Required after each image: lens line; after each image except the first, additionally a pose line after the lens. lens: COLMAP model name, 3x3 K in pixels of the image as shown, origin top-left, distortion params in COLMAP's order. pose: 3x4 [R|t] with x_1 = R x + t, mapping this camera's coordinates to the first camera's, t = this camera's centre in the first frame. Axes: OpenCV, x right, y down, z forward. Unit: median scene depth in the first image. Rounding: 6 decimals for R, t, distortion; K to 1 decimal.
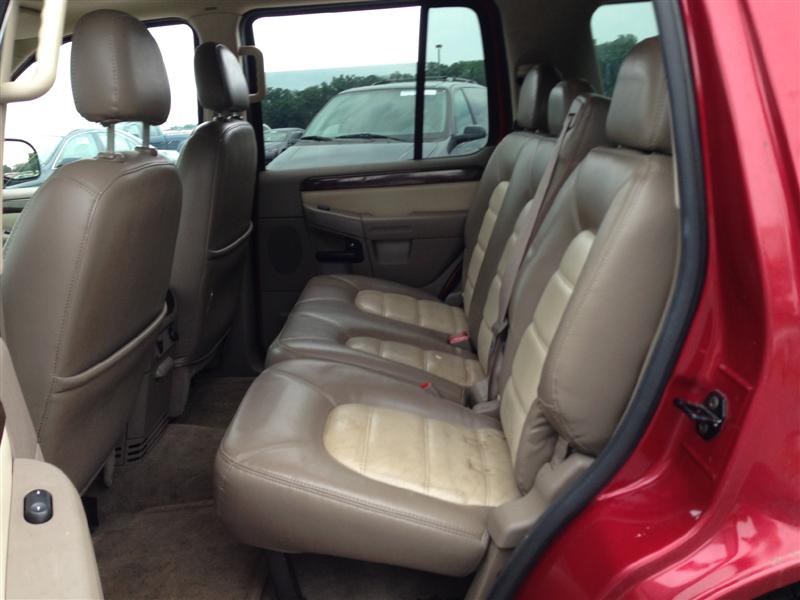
lens RADIAL K [[750.5, 0, 400.0], [0, 750.5, 300.0], [0, 0, 1]] dist [0.059876, -0.176705]
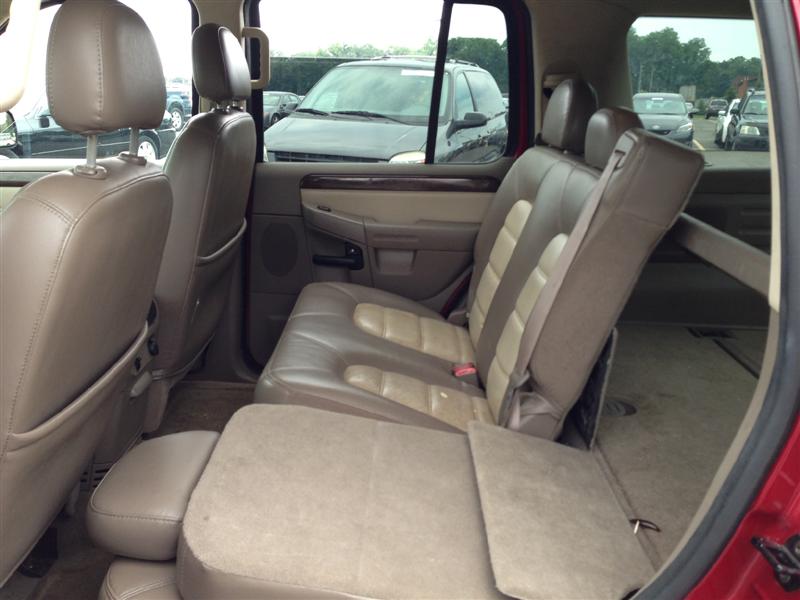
lens RADIAL K [[736.8, 0, 403.9], [0, 736.8, 285.6], [0, 0, 1]] dist [0.064352, -0.149420]
pose [[0.997307, 0.064261, 0.035345, -0.032018], [-0.065277, 0.997464, 0.028367, -0.066752], [-0.033432, -0.030597, 0.998973, 0.090644]]
